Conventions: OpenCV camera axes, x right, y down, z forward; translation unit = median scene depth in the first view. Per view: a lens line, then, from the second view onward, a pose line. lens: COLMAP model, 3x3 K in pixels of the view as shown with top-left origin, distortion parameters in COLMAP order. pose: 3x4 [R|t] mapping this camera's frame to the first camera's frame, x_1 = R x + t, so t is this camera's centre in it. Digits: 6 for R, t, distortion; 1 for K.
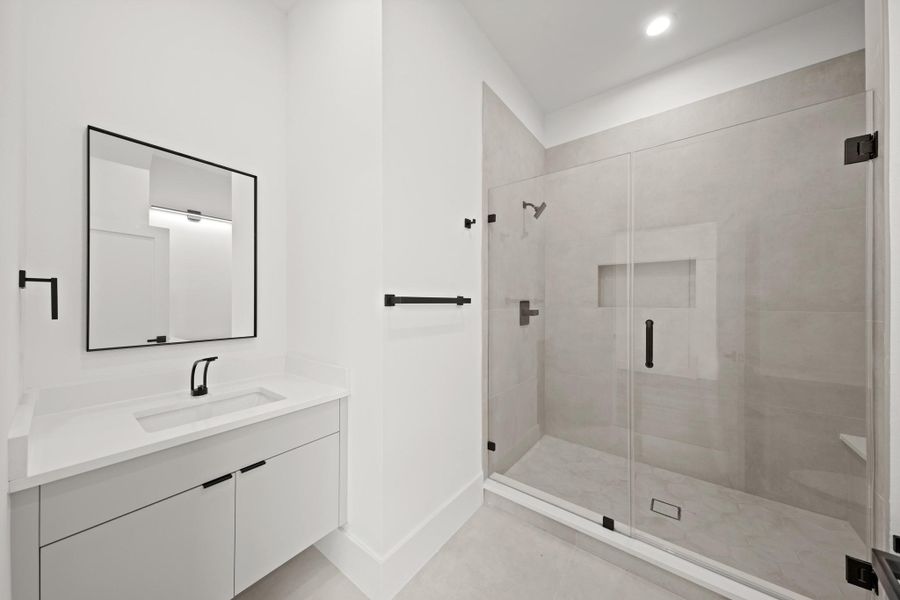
lens RADIAL K [[301.3, 0, 447.9], [0, 301.3, 302.3], [0, 0, 1]] dist [0.002232, 0.000089]
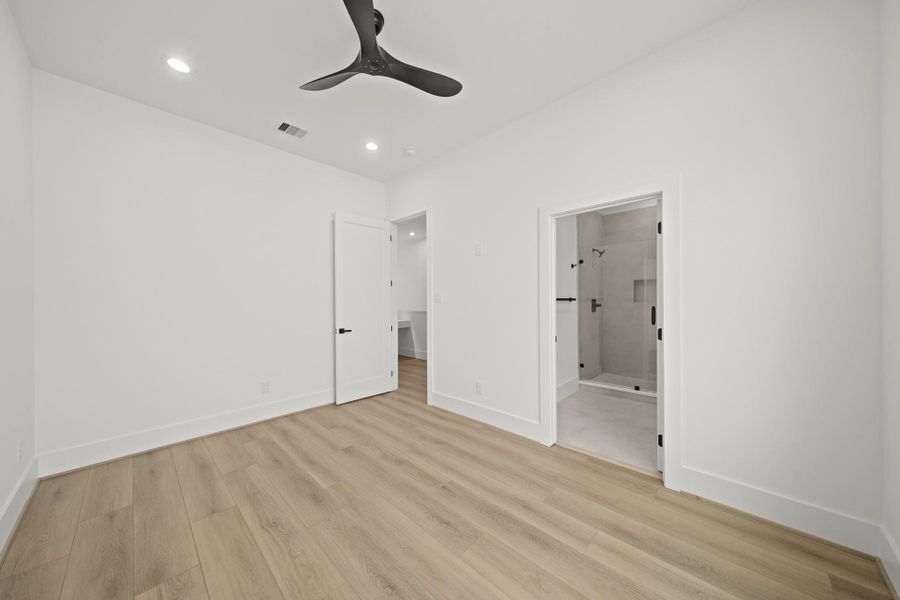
lens RADIAL K [[301.3, 0, 449.8], [0, 301.3, 300.5], [0, 0, 1]] dist [0.002232, 0.000089]
pose [[0.994394, -0.006868, -0.105517, -0.485486], [0.006650, 0.999975, -0.002422, 0.001966], [0.105531, 0.001707, 0.994415, -1.079560]]
